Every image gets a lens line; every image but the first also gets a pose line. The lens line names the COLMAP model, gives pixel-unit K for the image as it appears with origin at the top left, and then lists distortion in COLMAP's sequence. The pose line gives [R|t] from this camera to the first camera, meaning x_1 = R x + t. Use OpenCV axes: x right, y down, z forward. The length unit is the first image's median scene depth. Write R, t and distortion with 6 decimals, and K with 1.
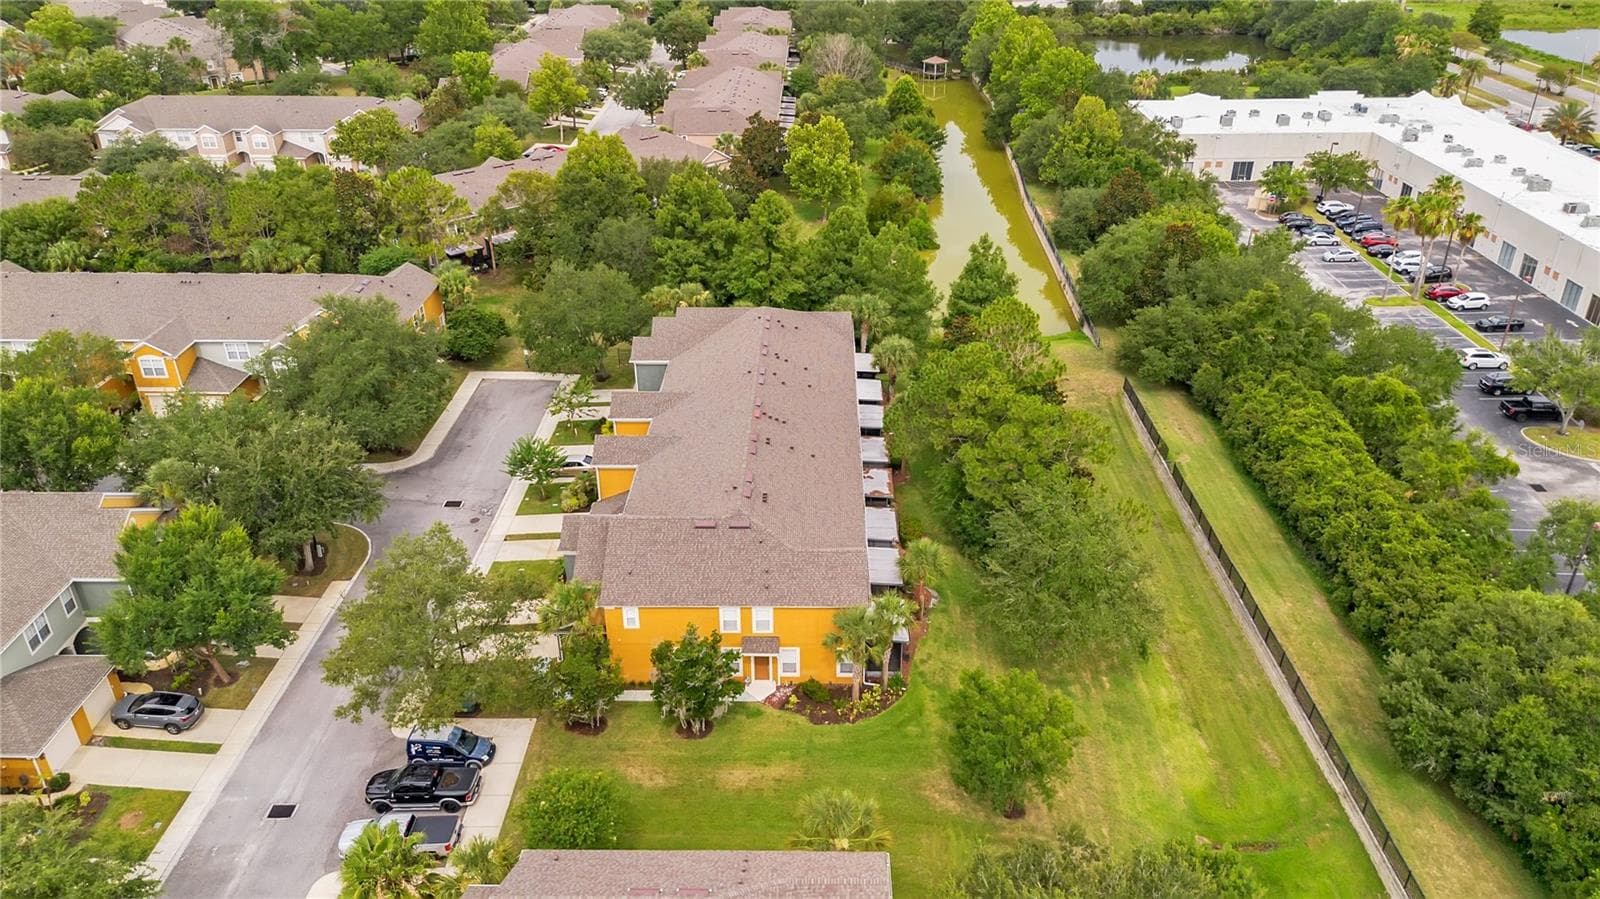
lens RADIAL K [[1132.6, 0, 805.6], [0, 1132.6, 452.4], [0, 0, 1]] dist [0.065244, -0.065368]
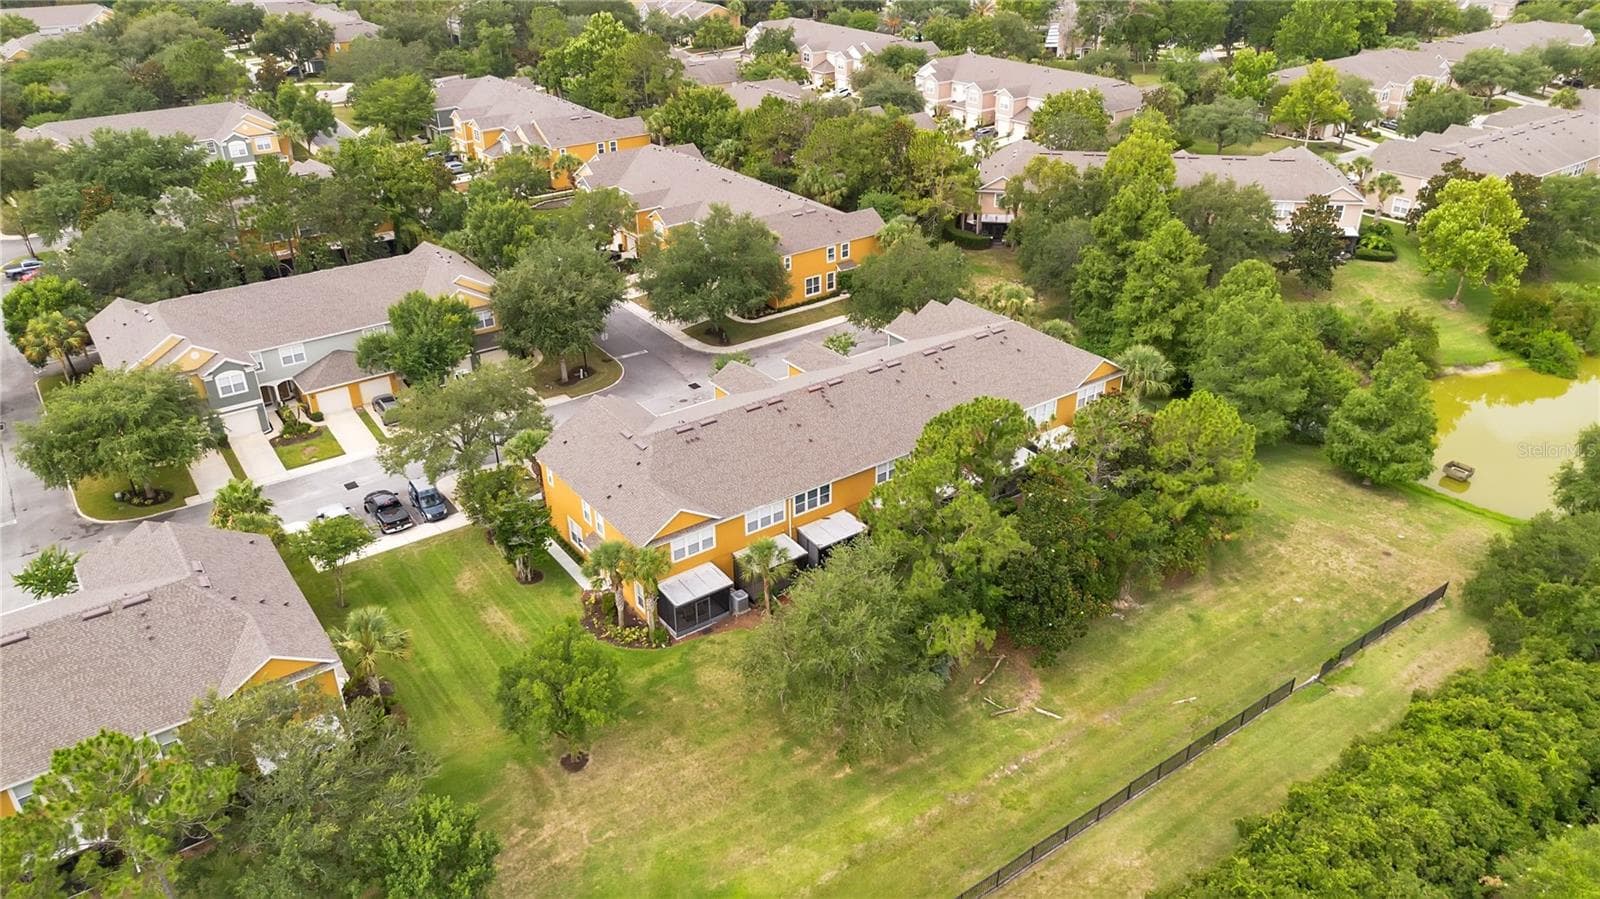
lens RADIAL K [[1132.6, 0, 805.6], [0, 1132.6, 452.4], [0, 0, 1]] dist [0.065244, -0.065368]
pose [[0.593701, 0.375312, -0.711801, 0.739512], [-0.372207, 0.912337, 0.170596, -0.160295], [0.713429, 0.163654, 0.681349, 0.305576]]
